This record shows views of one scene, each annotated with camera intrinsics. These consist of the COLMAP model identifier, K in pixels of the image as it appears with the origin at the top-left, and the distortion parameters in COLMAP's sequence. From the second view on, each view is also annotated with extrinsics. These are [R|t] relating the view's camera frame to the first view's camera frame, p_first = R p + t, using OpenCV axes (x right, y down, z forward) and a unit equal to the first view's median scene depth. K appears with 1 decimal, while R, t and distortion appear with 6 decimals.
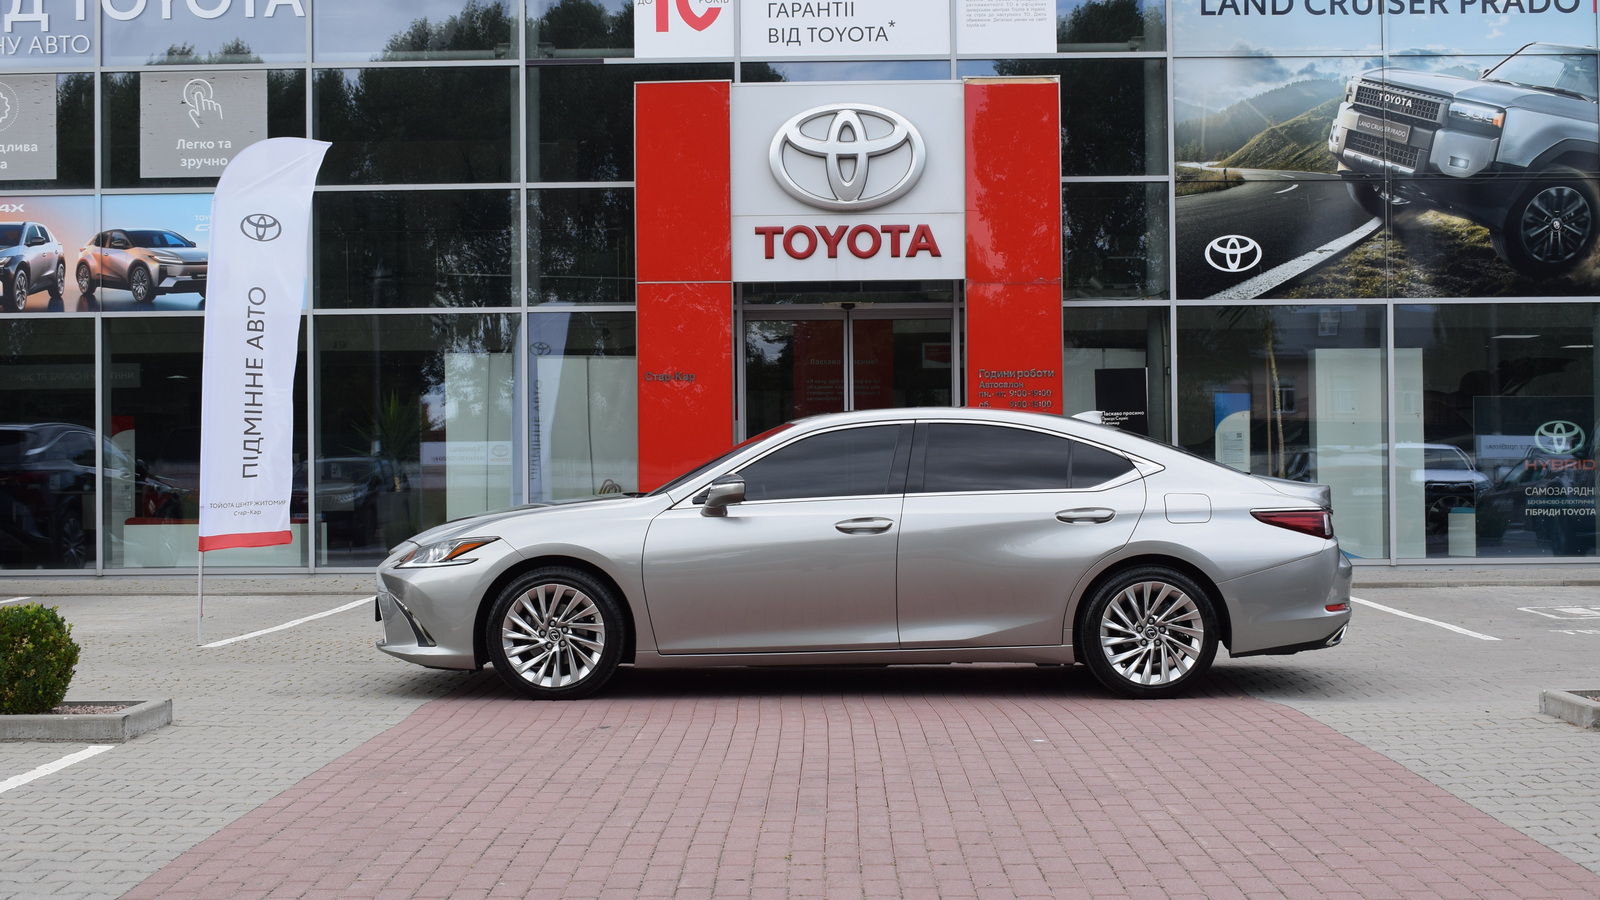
lens RADIAL K [[2134.5, 0, 800.1], [0, 2134.5, 449.8], [0, 0, 1]] dist [-0.016486, 0.000000]
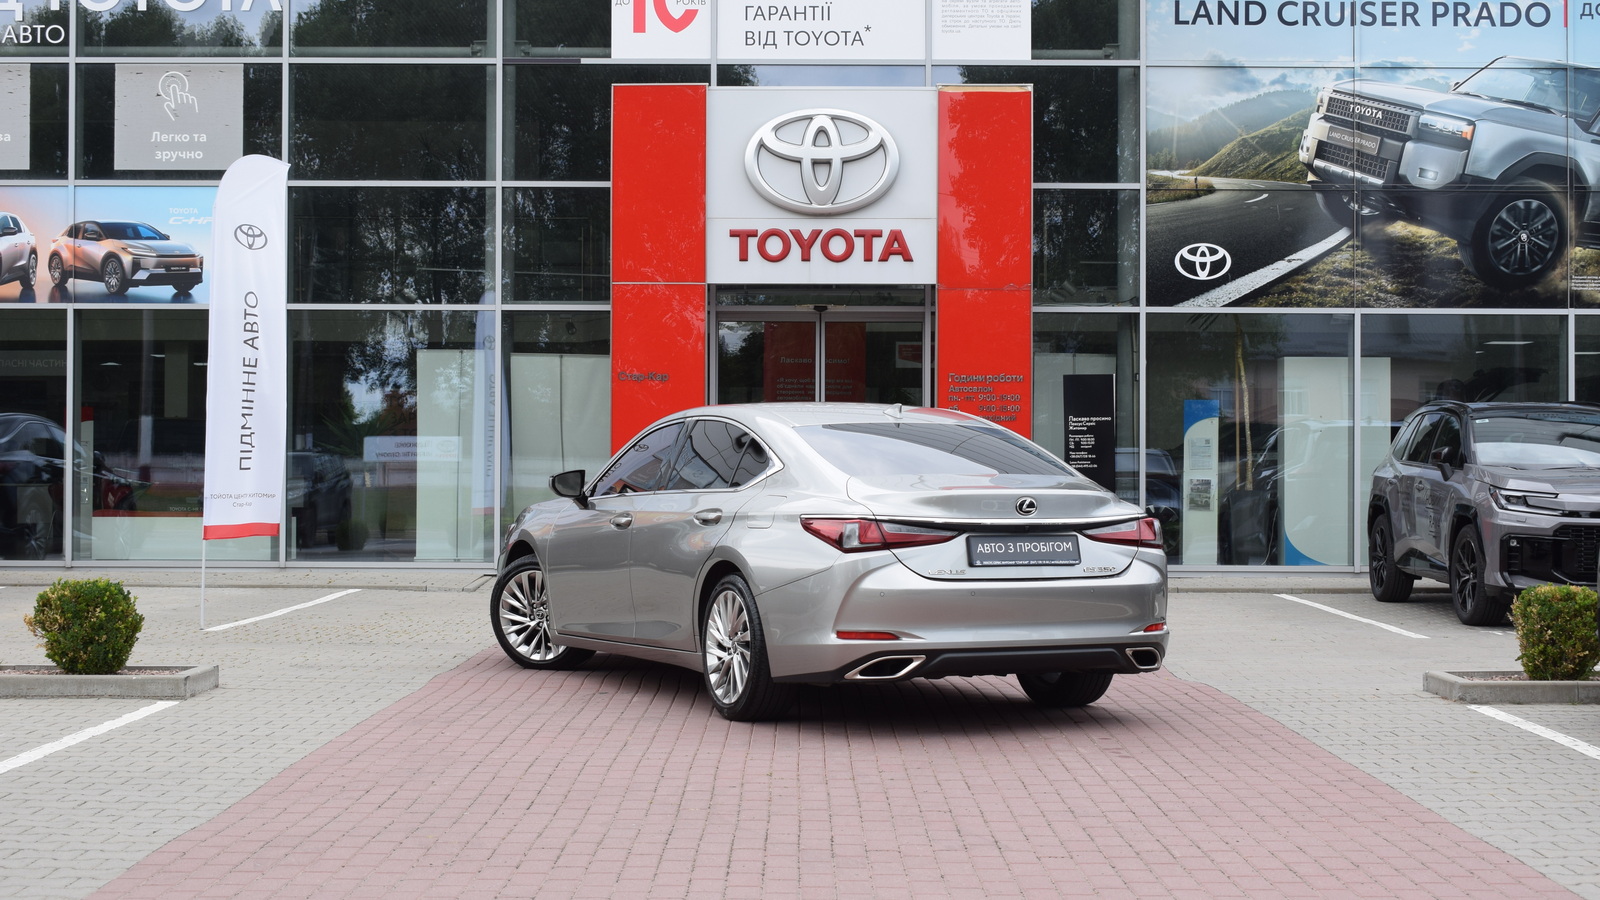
lens RADIAL K [[2389.8, 0, 803.2], [0, 2389.8, 450.0], [0, 0, 1]] dist [0.007536, 0.000000]
pose [[0.999777, 0.013110, 0.016555, -0.003529], [-0.013115, 0.999914, 0.000189, -0.000677], [-0.016551, -0.000406, 0.999863, -0.127531]]
